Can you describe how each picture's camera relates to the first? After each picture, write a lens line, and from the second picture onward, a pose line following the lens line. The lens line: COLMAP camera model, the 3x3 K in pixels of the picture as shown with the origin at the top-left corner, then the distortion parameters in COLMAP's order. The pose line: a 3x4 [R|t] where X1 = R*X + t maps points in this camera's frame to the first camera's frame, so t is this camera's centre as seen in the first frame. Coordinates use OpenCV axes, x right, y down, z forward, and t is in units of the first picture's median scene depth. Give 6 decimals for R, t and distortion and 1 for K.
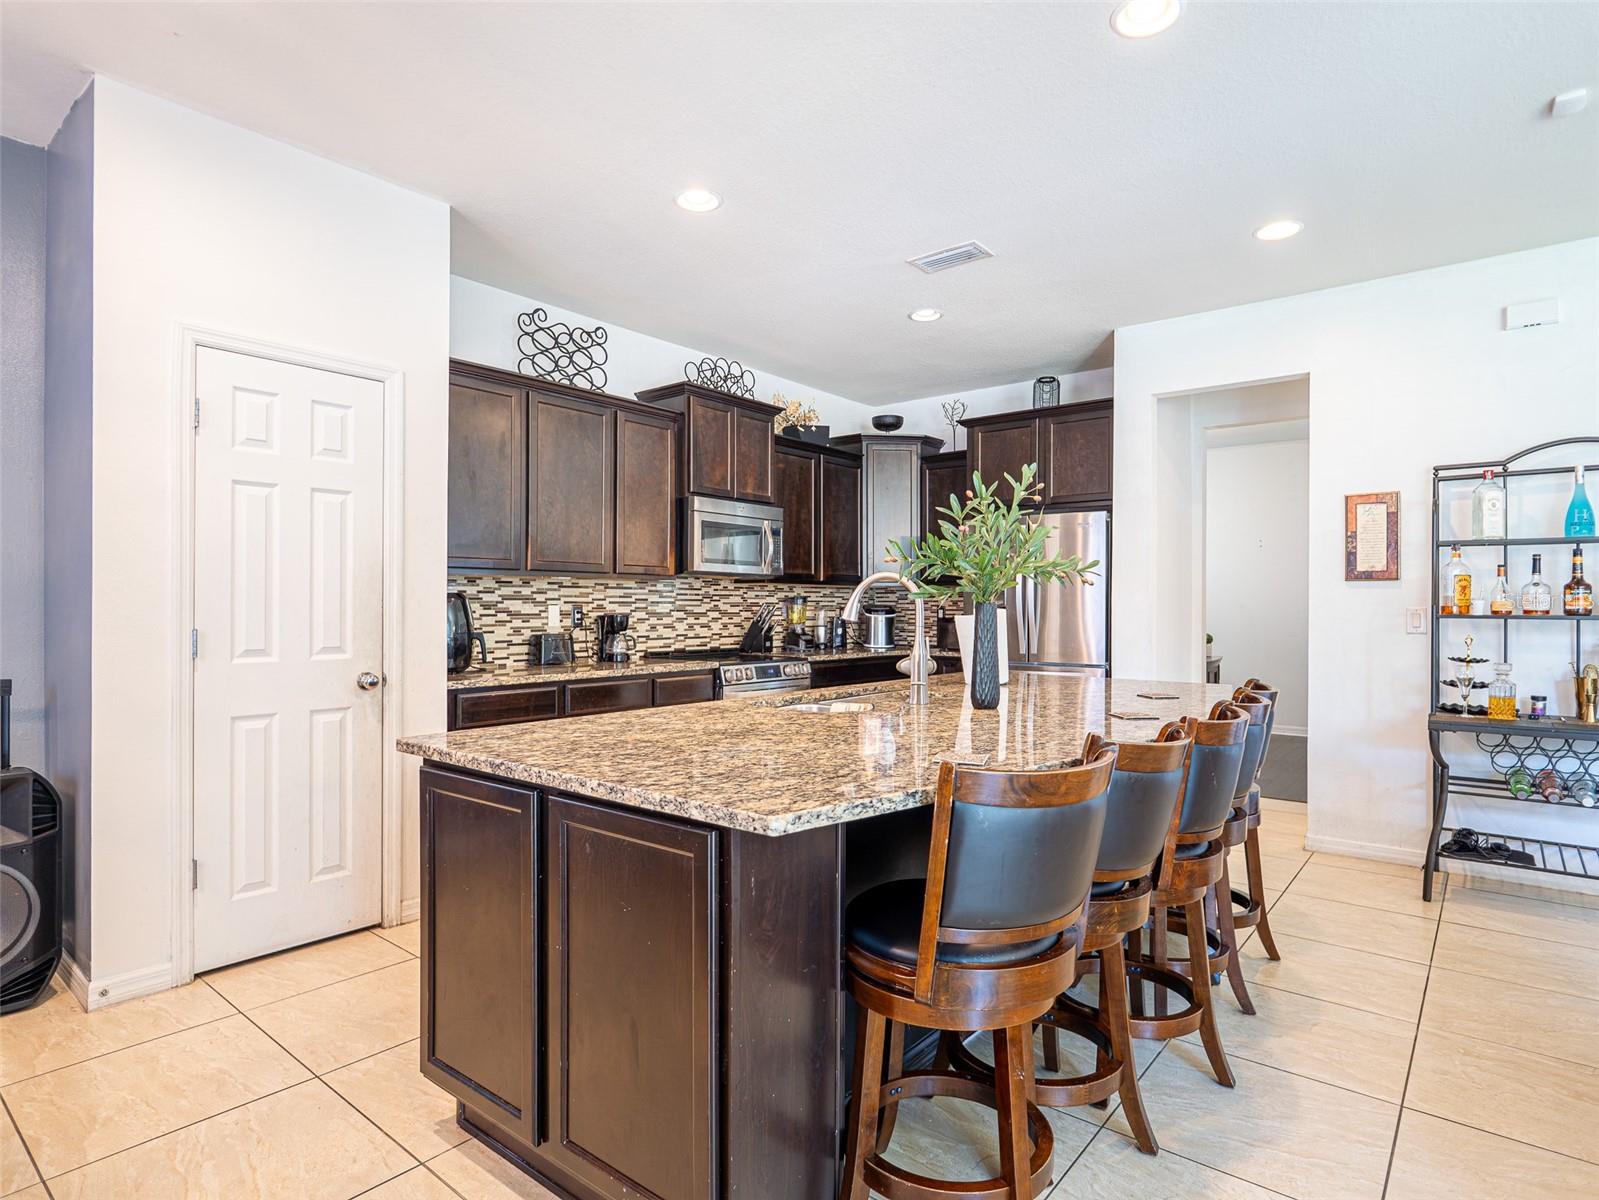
lens RADIAL K [[872.2, 0, 800.2], [0, 872.2, 603.4], [0, 0, 1]] dist [-0.009022, 0.004202]
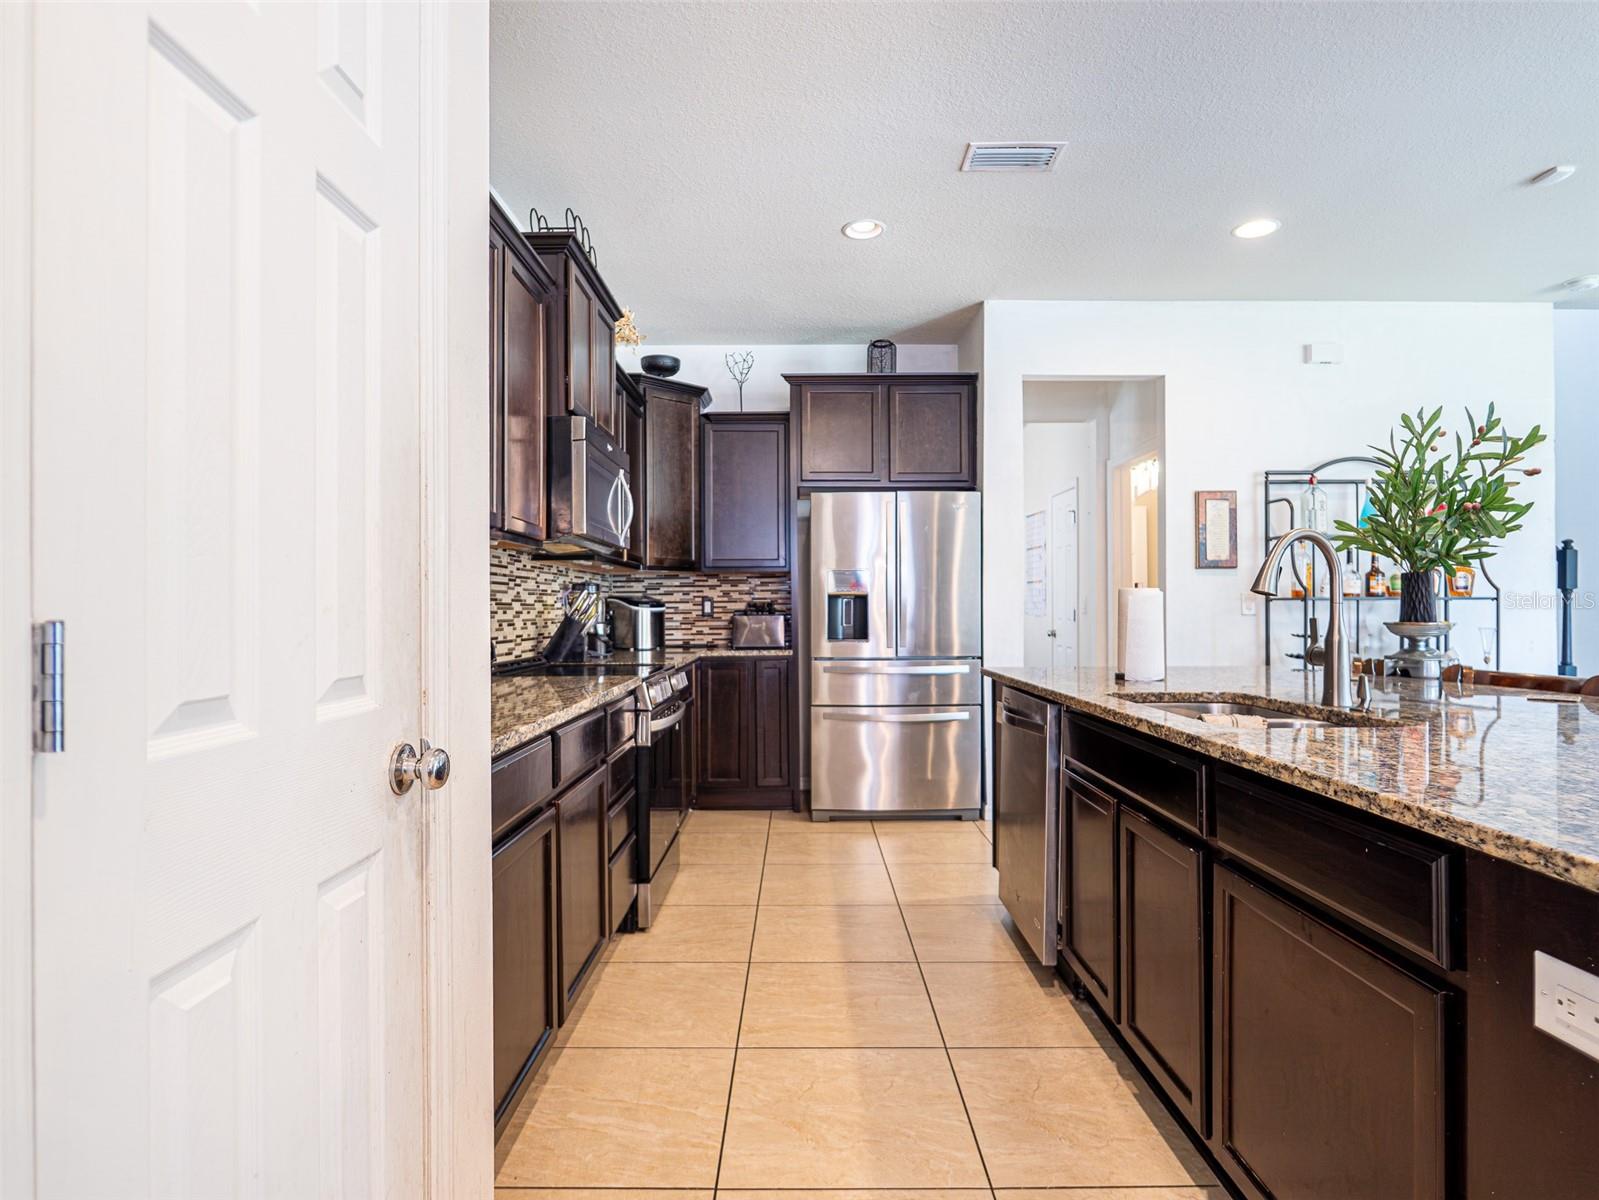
lens RADIAL K [[872.2, 0, 801.7], [0, 872.2, 598.4], [0, 0, 1]] dist [-0.009022, 0.004202]
pose [[0.770142, 0.000277, 0.637873, -0.409807], [0.006542, 0.999944, -0.008334, 0.015525], [-0.637839, 0.010591, 0.770097, 0.417629]]
